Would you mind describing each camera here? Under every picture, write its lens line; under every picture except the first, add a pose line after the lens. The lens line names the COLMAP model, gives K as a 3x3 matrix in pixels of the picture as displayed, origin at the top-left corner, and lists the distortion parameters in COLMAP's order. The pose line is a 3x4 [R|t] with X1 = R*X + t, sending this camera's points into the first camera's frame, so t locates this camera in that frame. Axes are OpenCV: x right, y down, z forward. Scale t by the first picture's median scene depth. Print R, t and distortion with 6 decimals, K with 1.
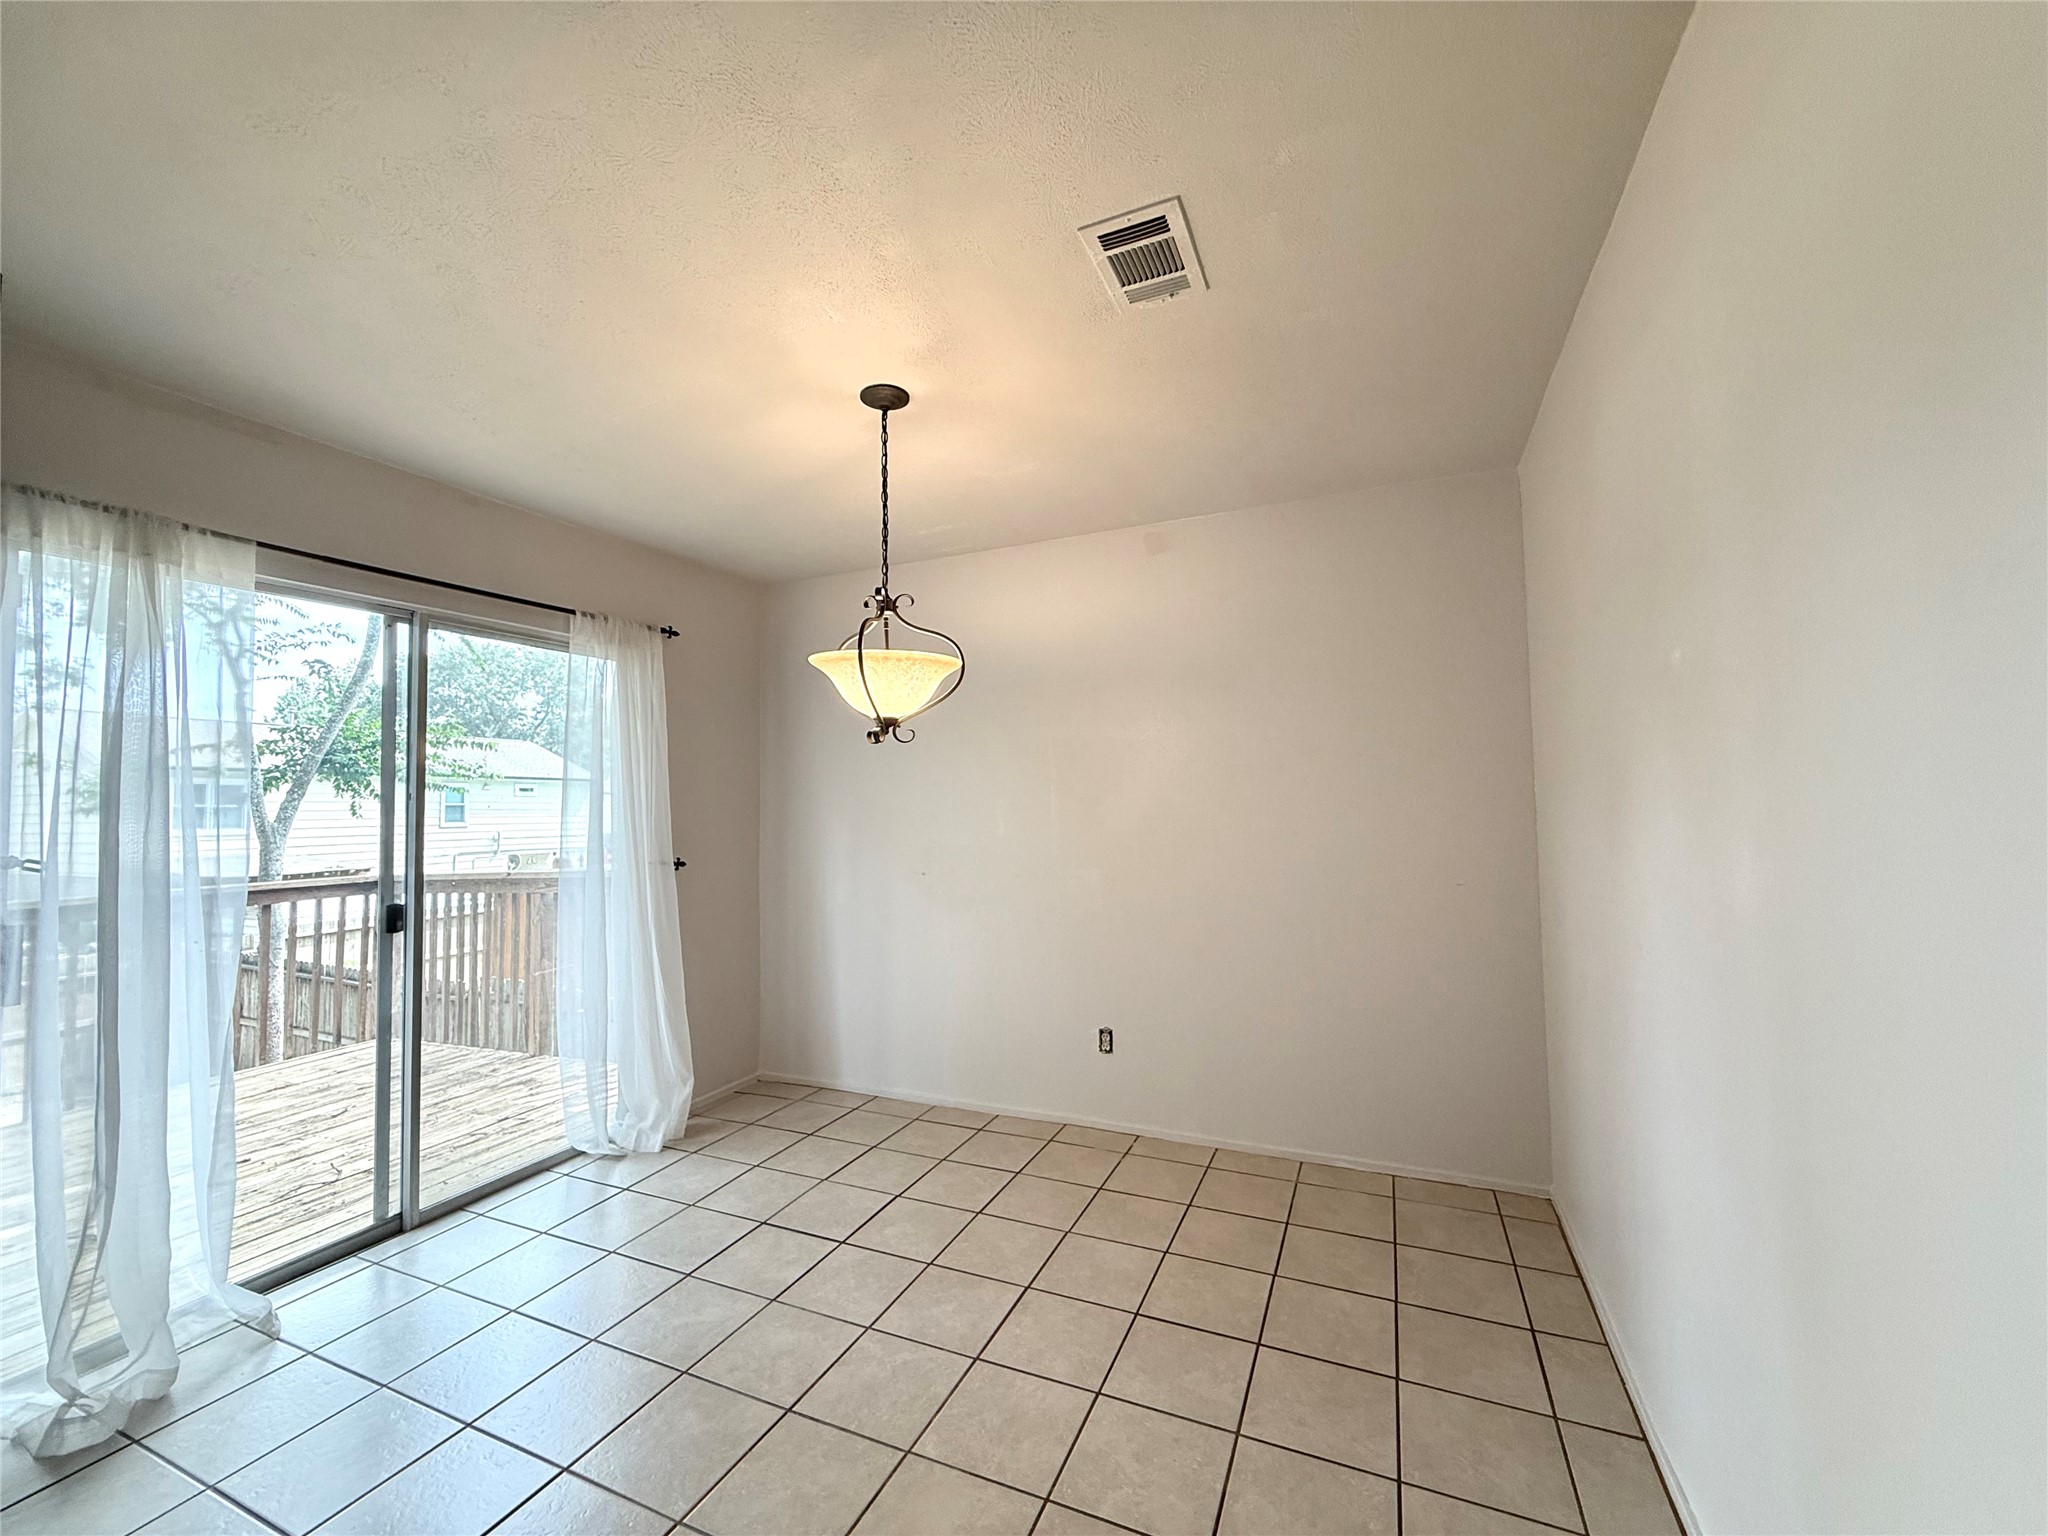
lens RADIAL K [[812.1, 0, 1024.0], [0, 812.1, 768.0], [0, 0, 1]] dist [-0.000116, -0.000028]
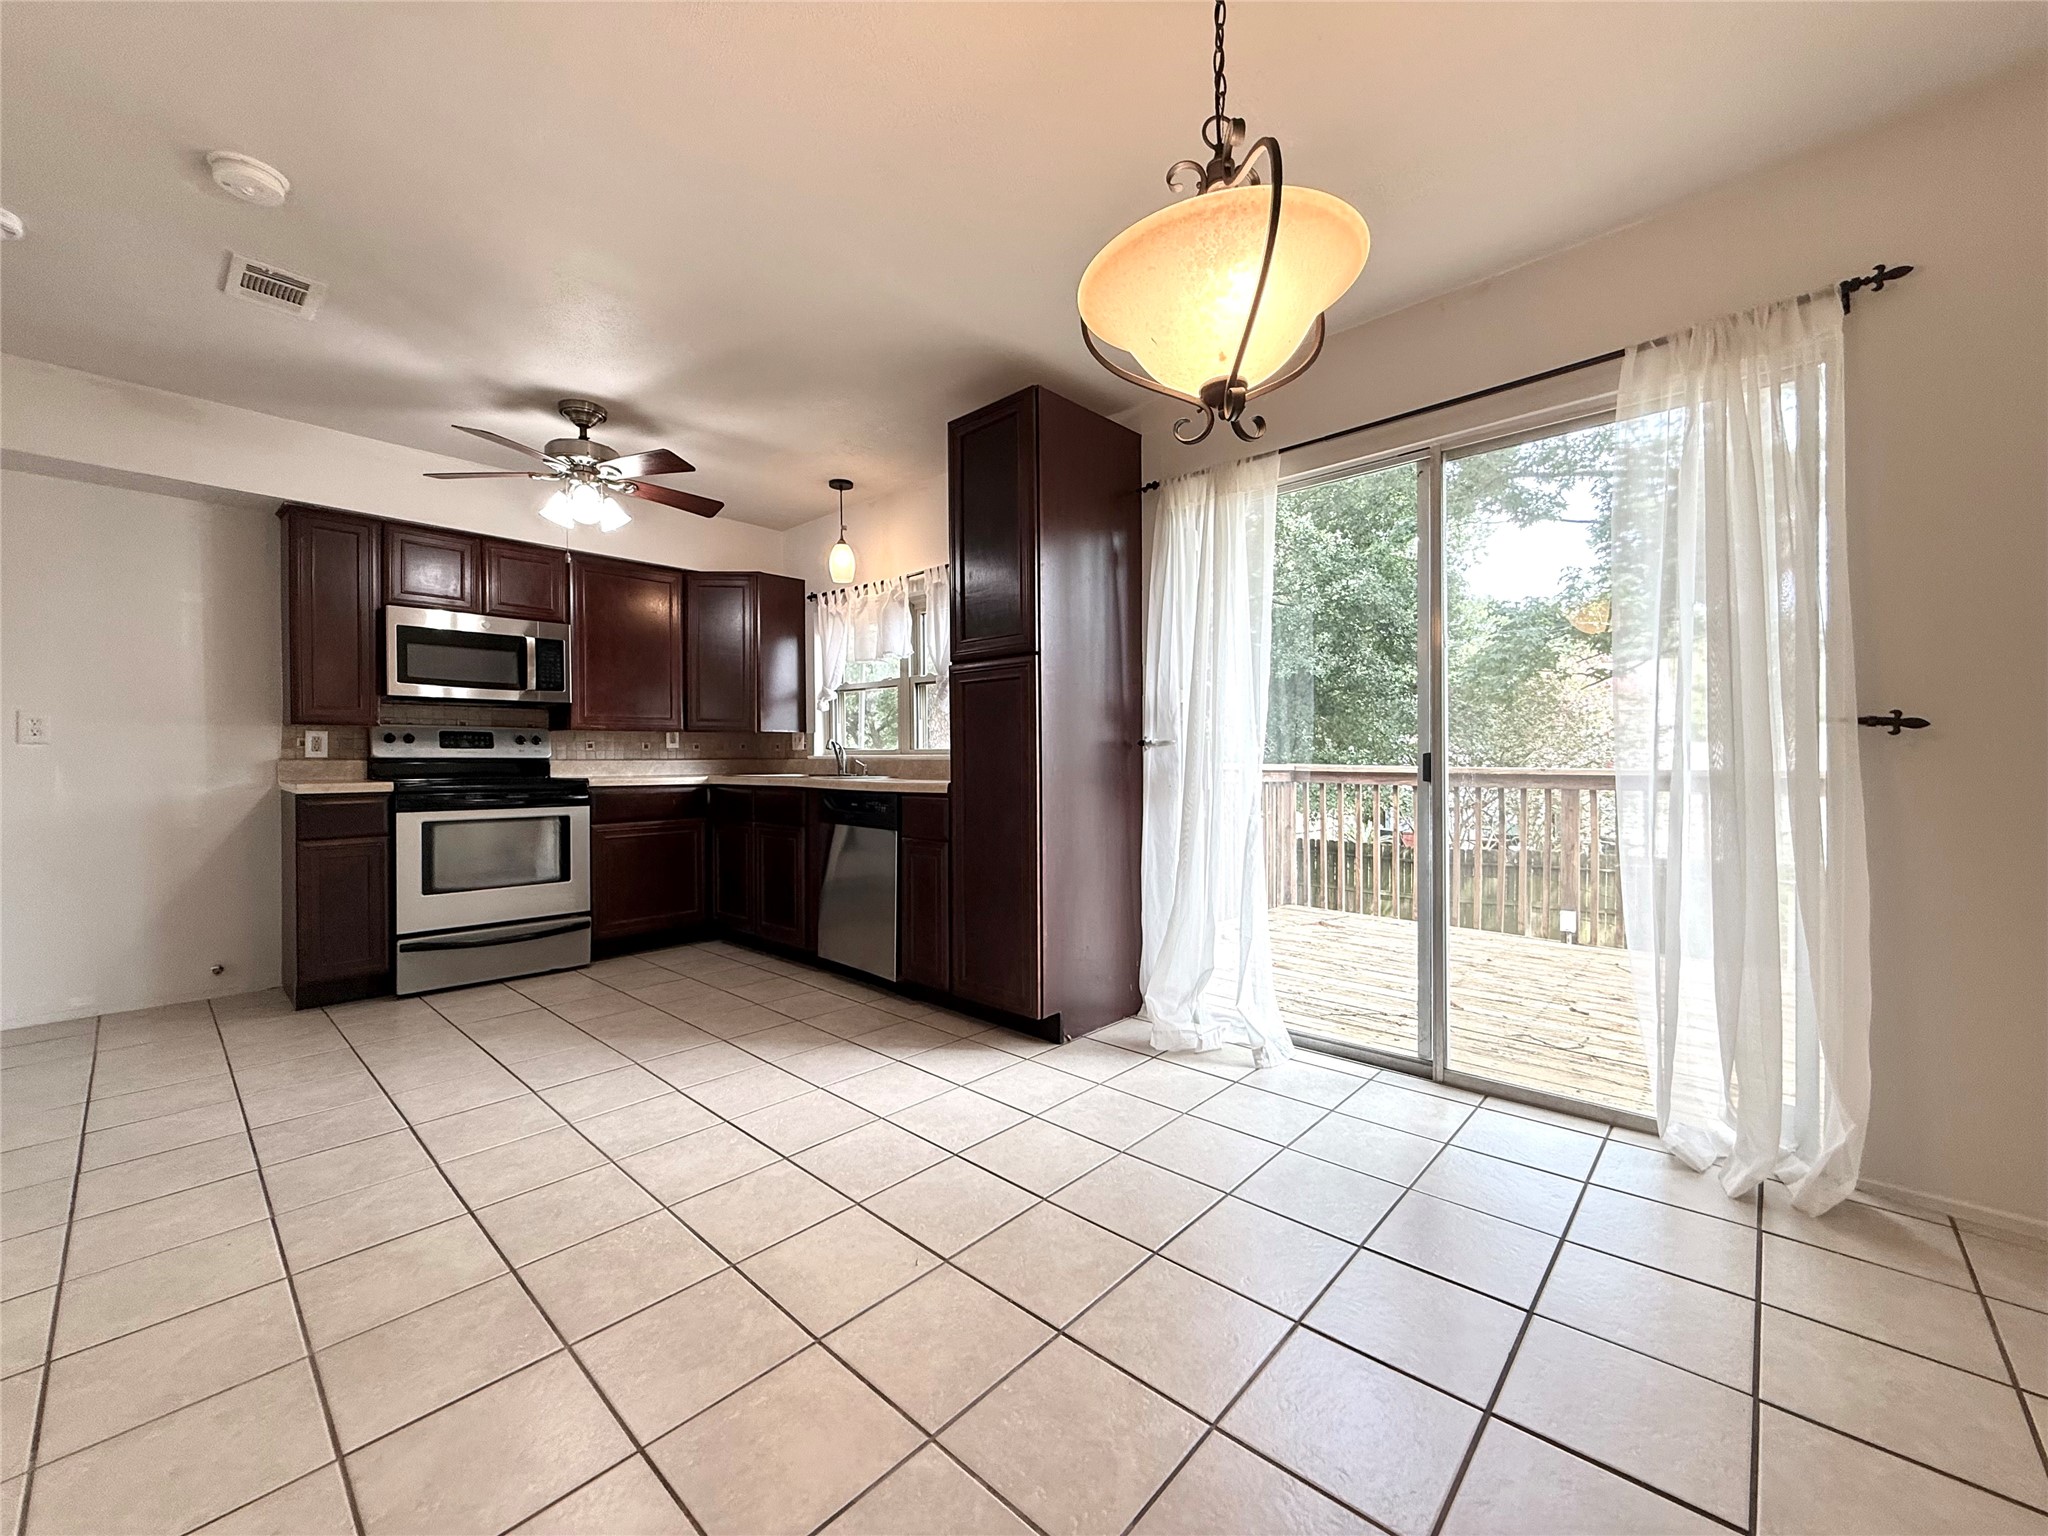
lens RADIAL K [[812.1, 0, 1024.0], [0, 812.1, 768.0], [0, 0, 1]] dist [-0.000116, -0.000028]
pose [[-0.318913, 0.030882, -0.947281, 0.305764], [0.055451, 0.998365, 0.013879, 0.137196], [0.946160, -0.048102, -0.320104, 0.805232]]
